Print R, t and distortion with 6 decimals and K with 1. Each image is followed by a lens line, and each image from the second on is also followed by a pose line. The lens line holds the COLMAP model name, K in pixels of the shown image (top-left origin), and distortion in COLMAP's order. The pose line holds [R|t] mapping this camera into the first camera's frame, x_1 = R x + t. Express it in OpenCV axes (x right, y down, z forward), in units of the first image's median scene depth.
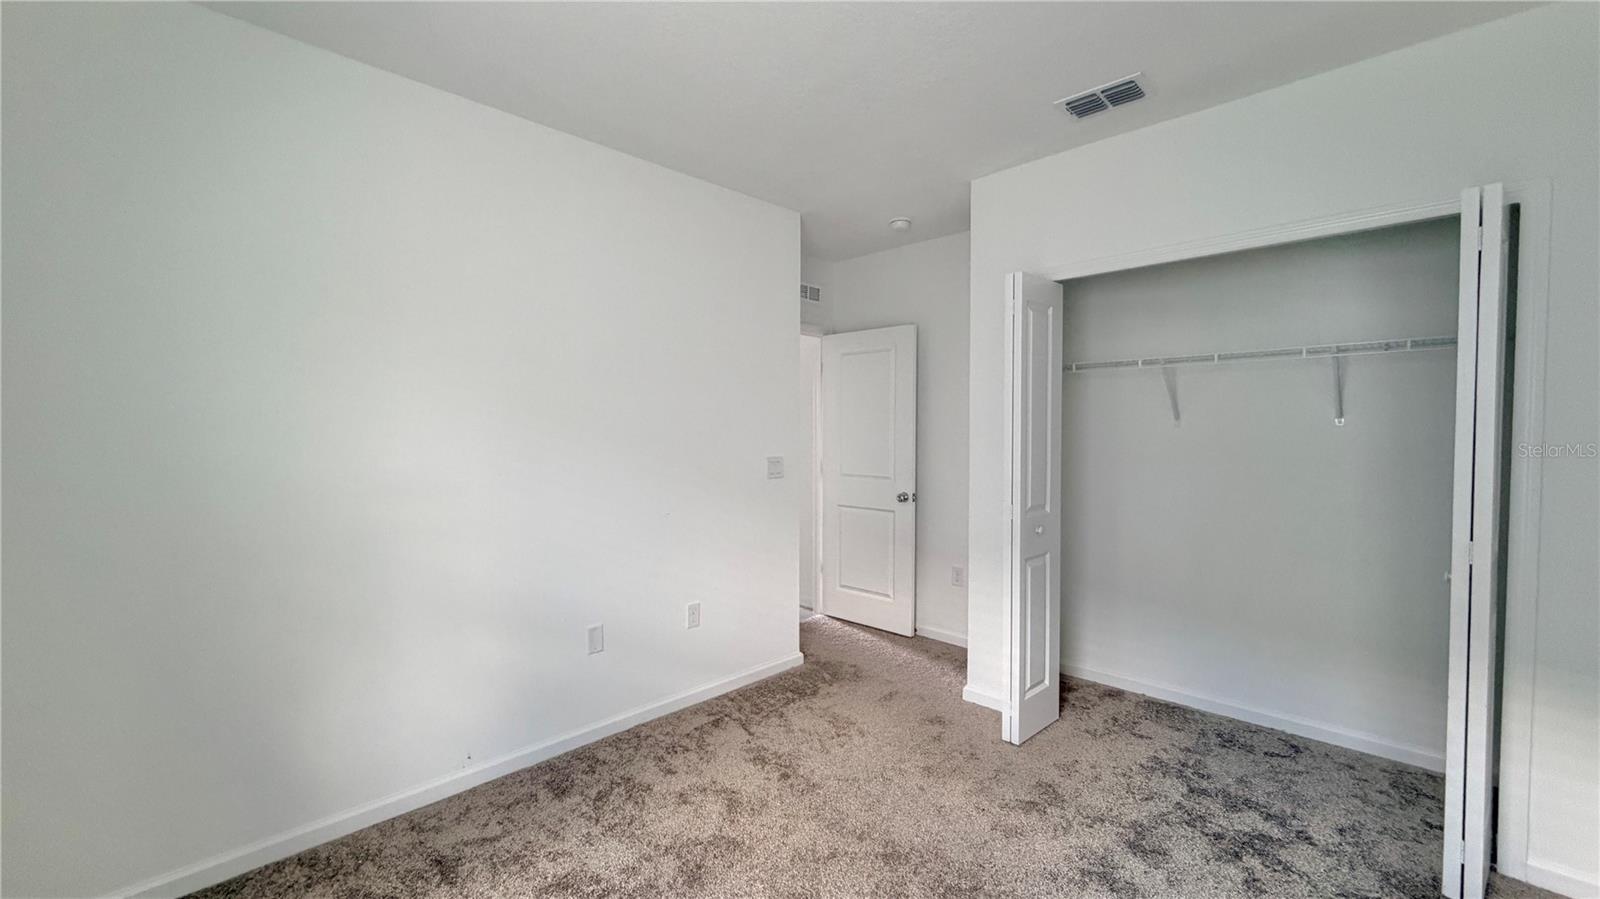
lens RADIAL K [[637.5, 0, 795.4], [0, 637.5, 451.8], [0, 0, 1]] dist [0.000695, -0.000429]
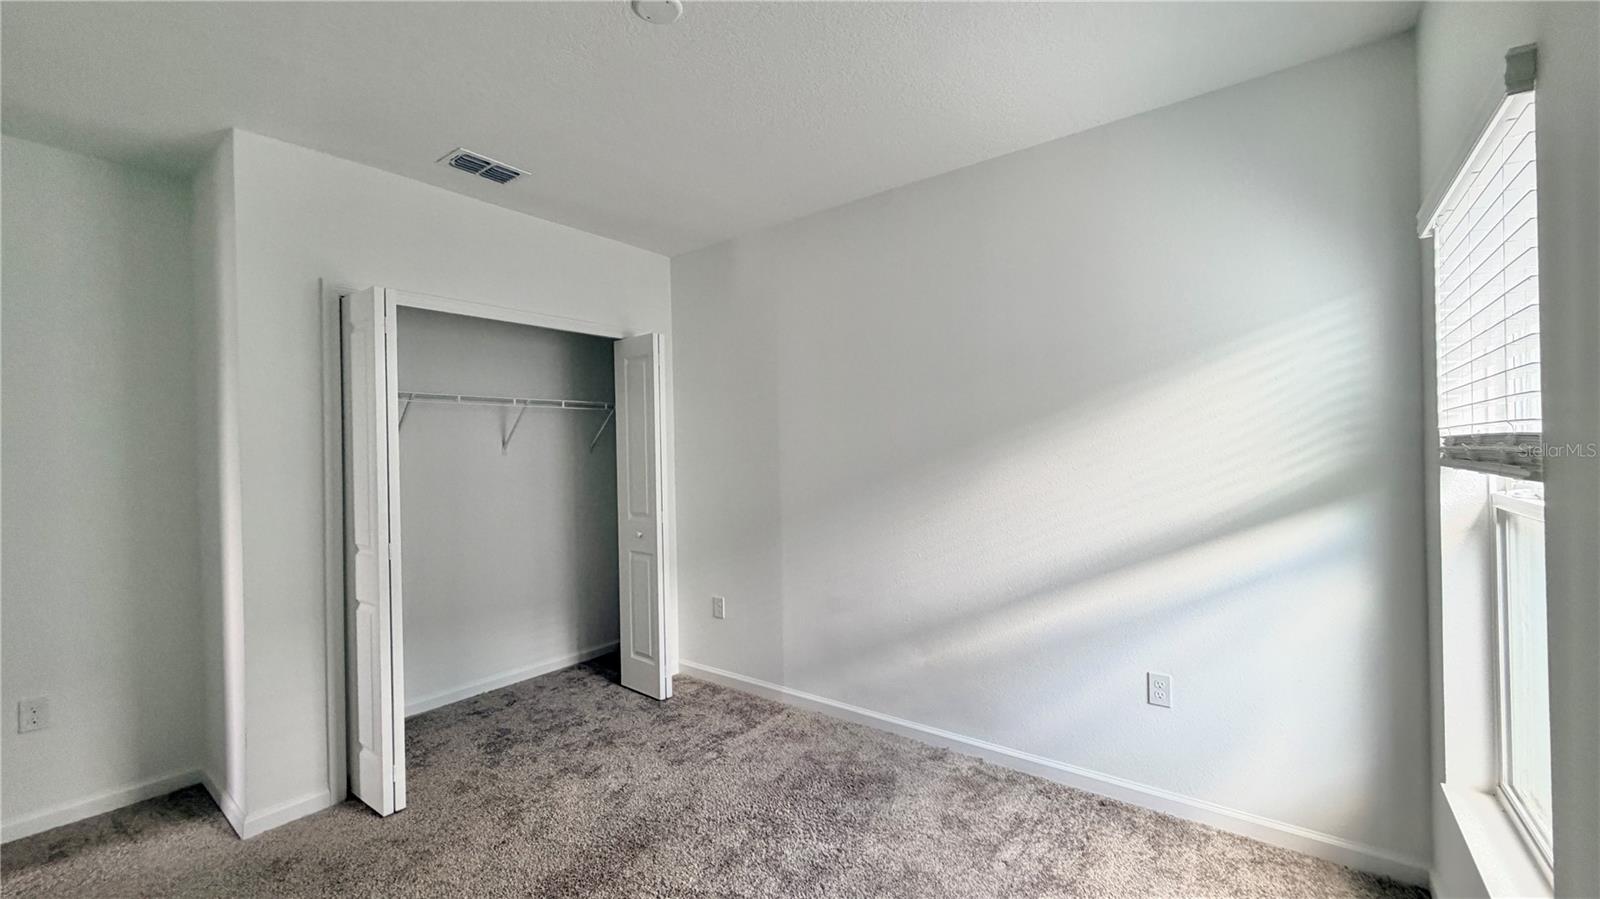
lens RADIAL K [[638.6, 0, 797.8], [0, 638.6, 449.7], [0, 0, 1]] dist [-0.000107, -0.000171]
pose [[-0.122405, 0.008076, 0.992447, -0.691207], [0.057357, 0.998353, -0.001050, -0.014909], [-0.990822, 0.056795, -0.122666, 0.590878]]
